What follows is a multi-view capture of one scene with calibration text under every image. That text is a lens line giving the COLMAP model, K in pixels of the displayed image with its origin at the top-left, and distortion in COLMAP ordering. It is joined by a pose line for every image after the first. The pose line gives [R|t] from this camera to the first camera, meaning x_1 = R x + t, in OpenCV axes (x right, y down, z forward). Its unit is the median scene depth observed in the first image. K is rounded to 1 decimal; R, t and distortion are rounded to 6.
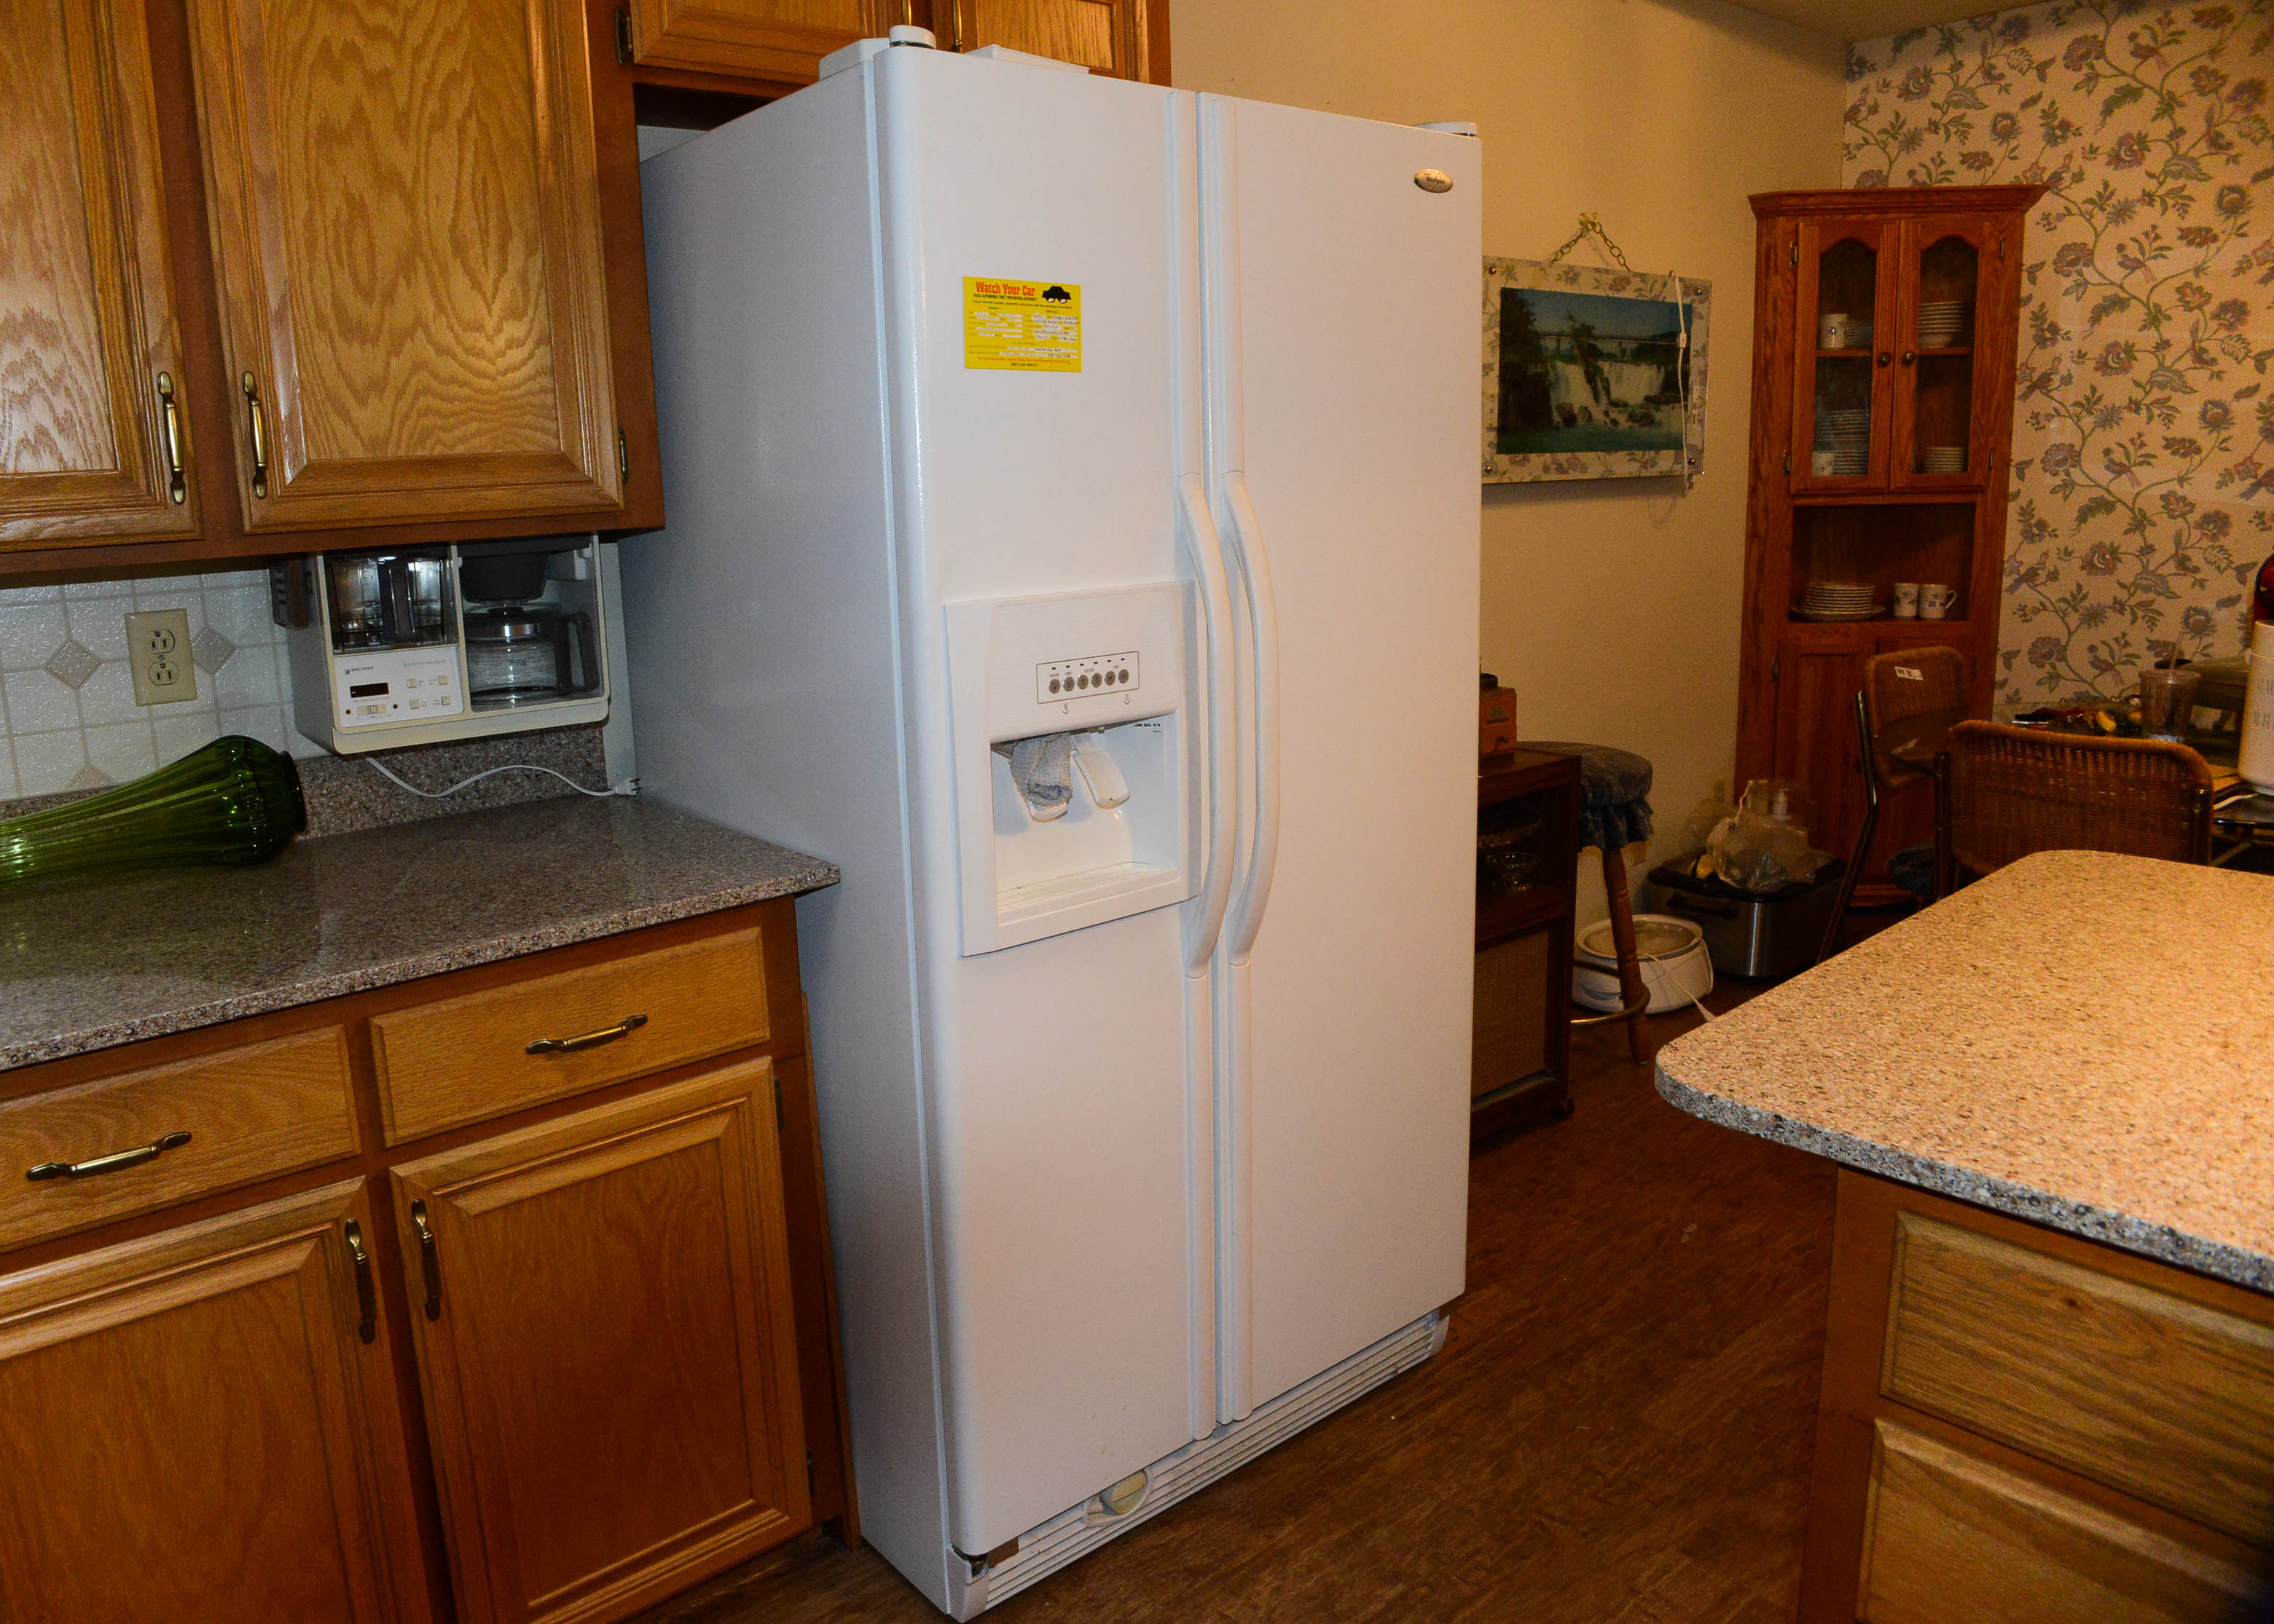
lens RADIAL K [[1574.5, 0, 1012.0], [0, 1574.5, 758.5], [0, 0, 1]] dist [-0.090801, 0.000502]
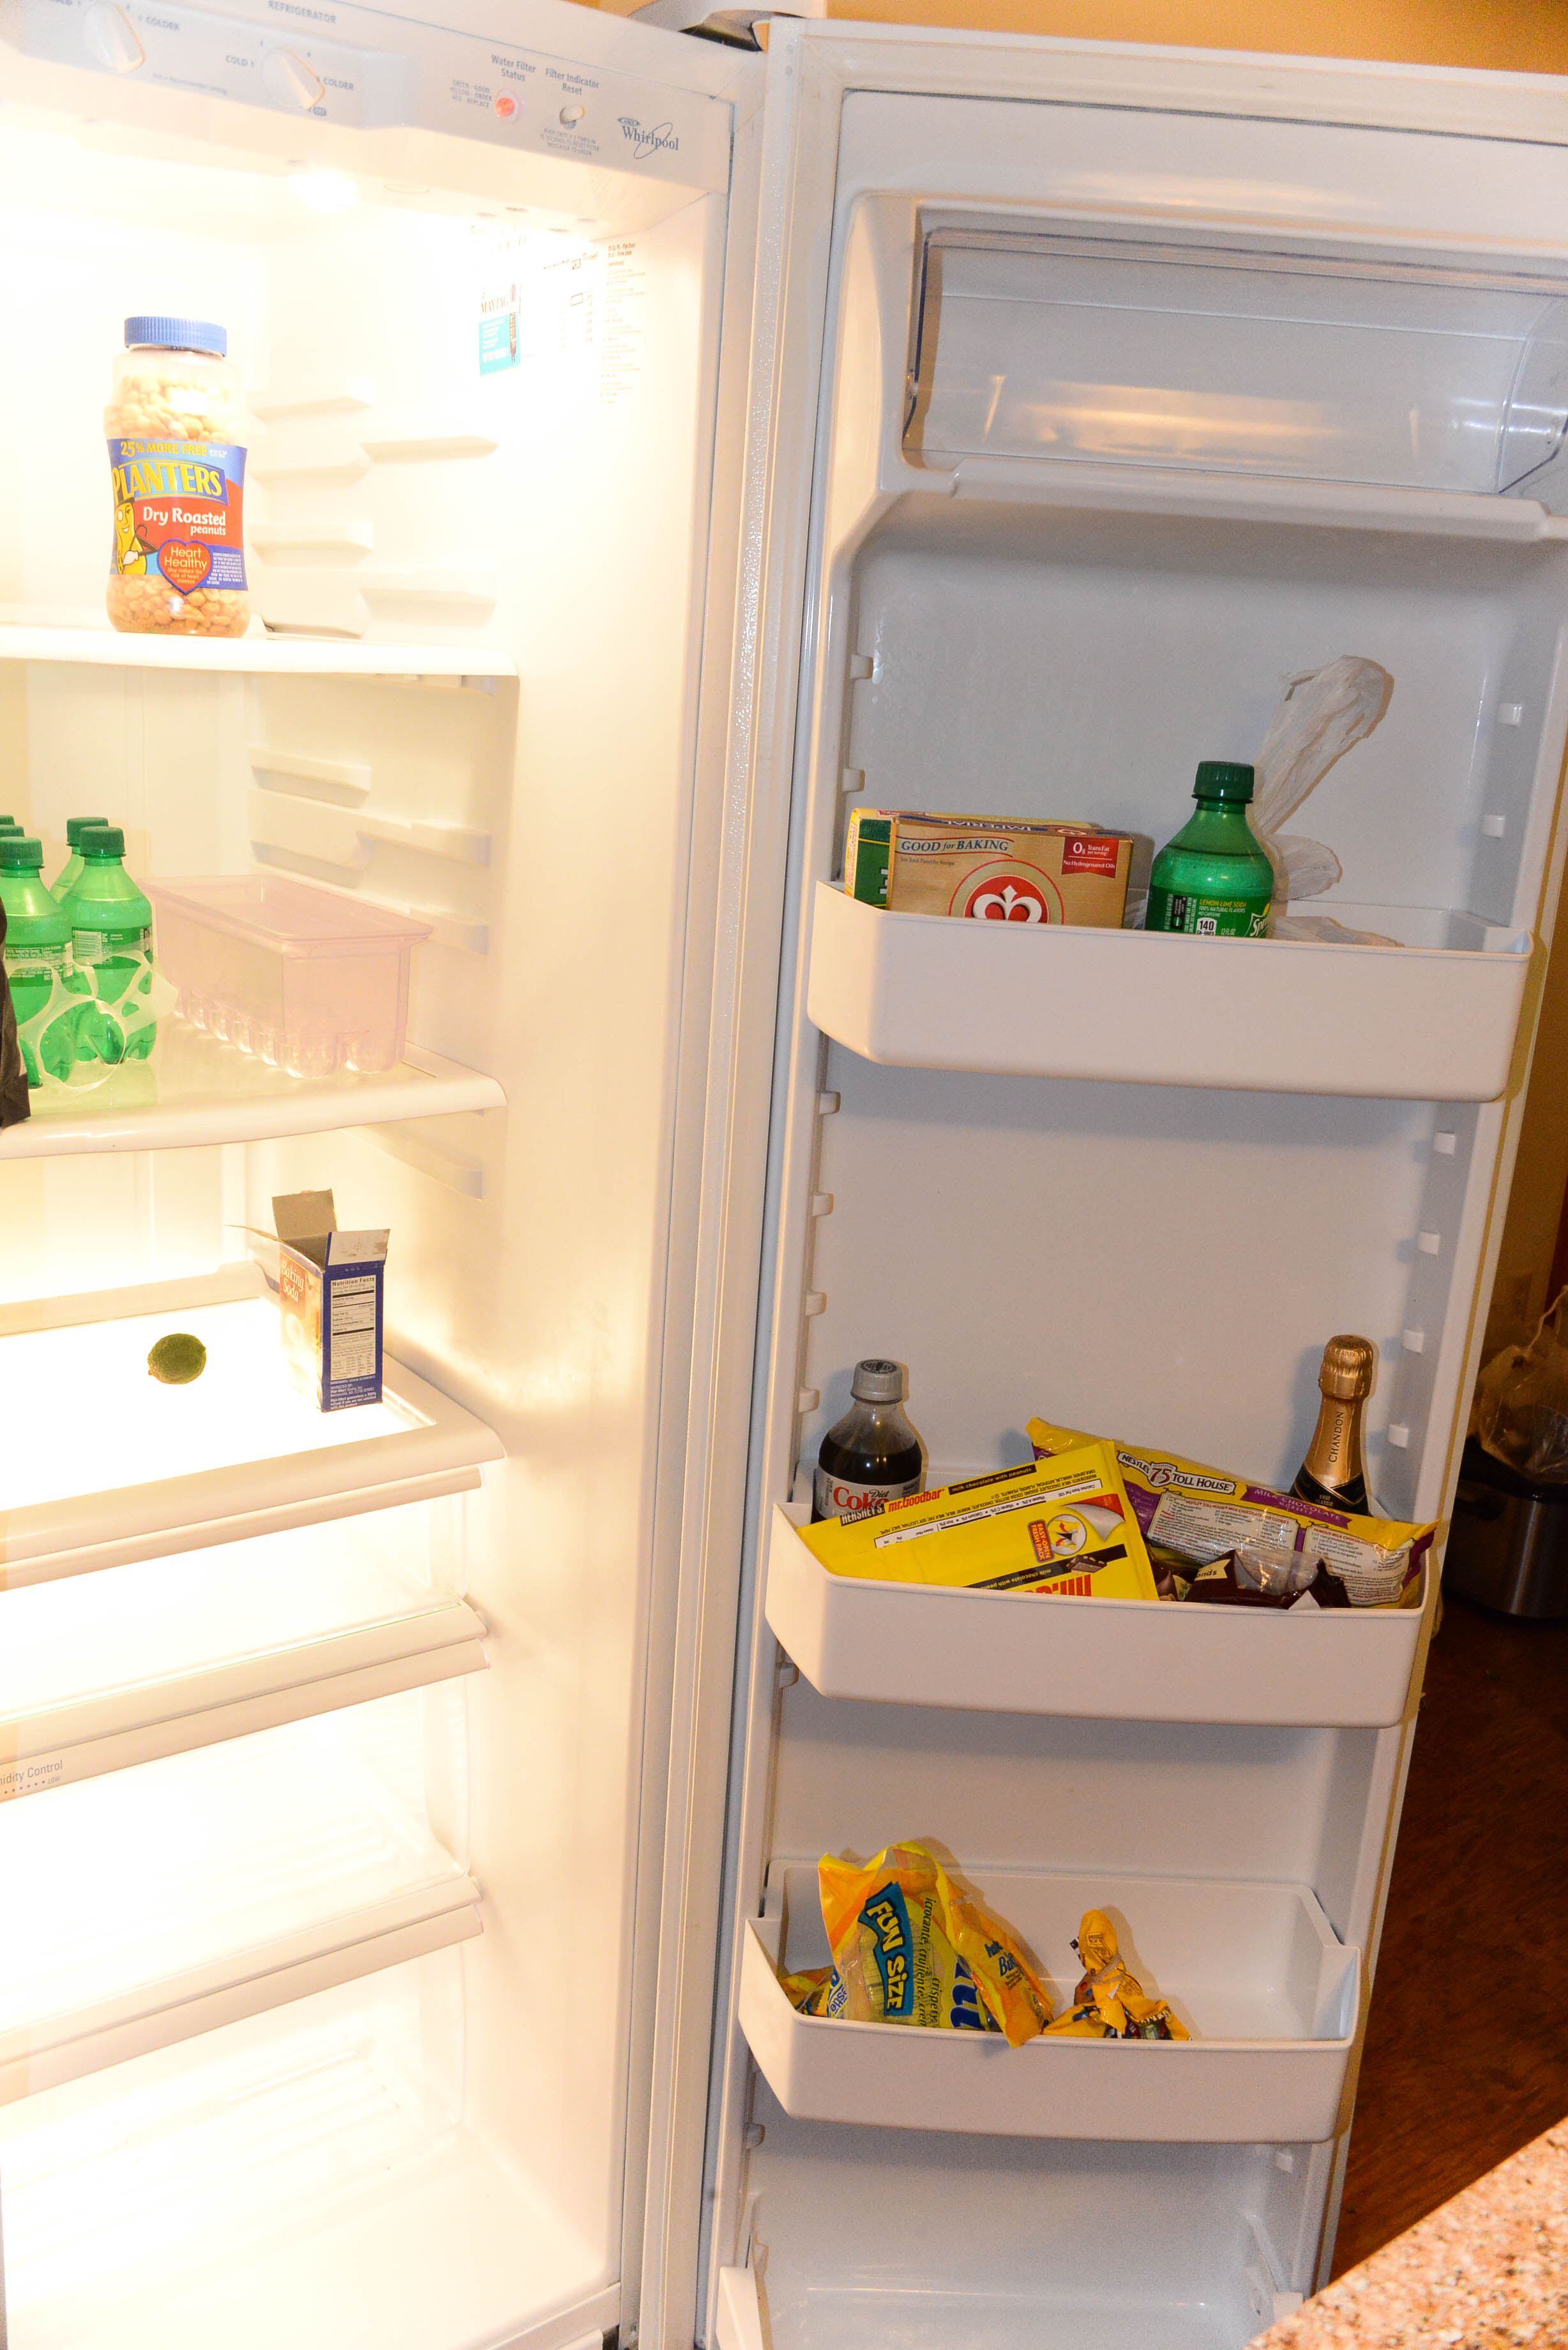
lens RADIAL K [[2024.3, 0, 784.0], [0, 2024.3, 1175.0], [0, 0, 1]] dist [-0.042286, 0.057972]
pose [[0.994961, 0.099648, 0.011077, 0.332806], [-0.100190, 0.992340, 0.072270, -0.123659], [-0.003791, -0.073015, 0.997324, 0.429976]]
